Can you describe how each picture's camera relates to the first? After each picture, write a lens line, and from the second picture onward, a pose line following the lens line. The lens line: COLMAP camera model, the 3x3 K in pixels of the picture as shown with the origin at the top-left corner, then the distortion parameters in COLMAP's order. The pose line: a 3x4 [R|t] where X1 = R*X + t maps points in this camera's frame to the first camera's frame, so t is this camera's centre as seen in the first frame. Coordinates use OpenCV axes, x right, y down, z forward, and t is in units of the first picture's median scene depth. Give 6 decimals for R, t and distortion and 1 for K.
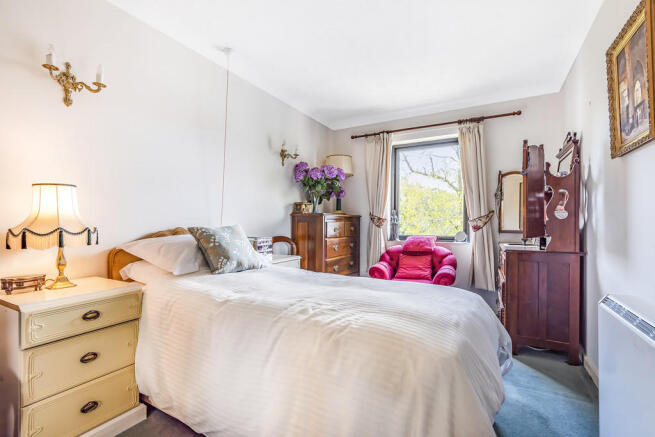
lens RADIAL K [[299.5, 0, 333.1], [0, 299.5, 219.7], [0, 0, 1]] dist [0.024567, -0.020986]
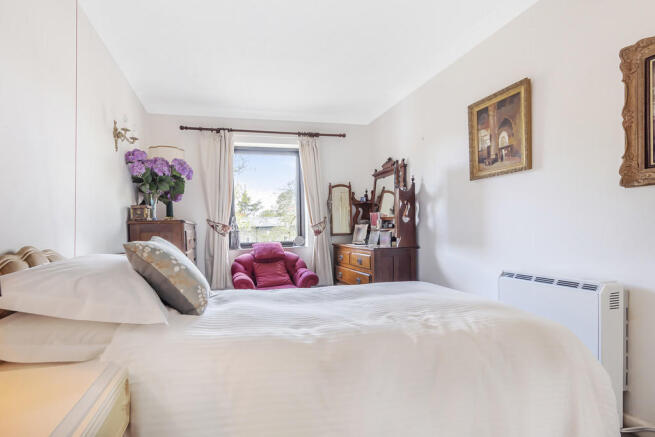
lens RADIAL K [[295.2, 0, 354.9], [0, 295.2, 230.8], [0, 0, 1]] dist [0.027489, -0.000040]
pose [[0.761078, -0.030193, 0.647957, -0.138156], [0.020606, 0.999537, 0.022372, -0.000258], [-0.648333, -0.003674, 0.761348, 0.078015]]
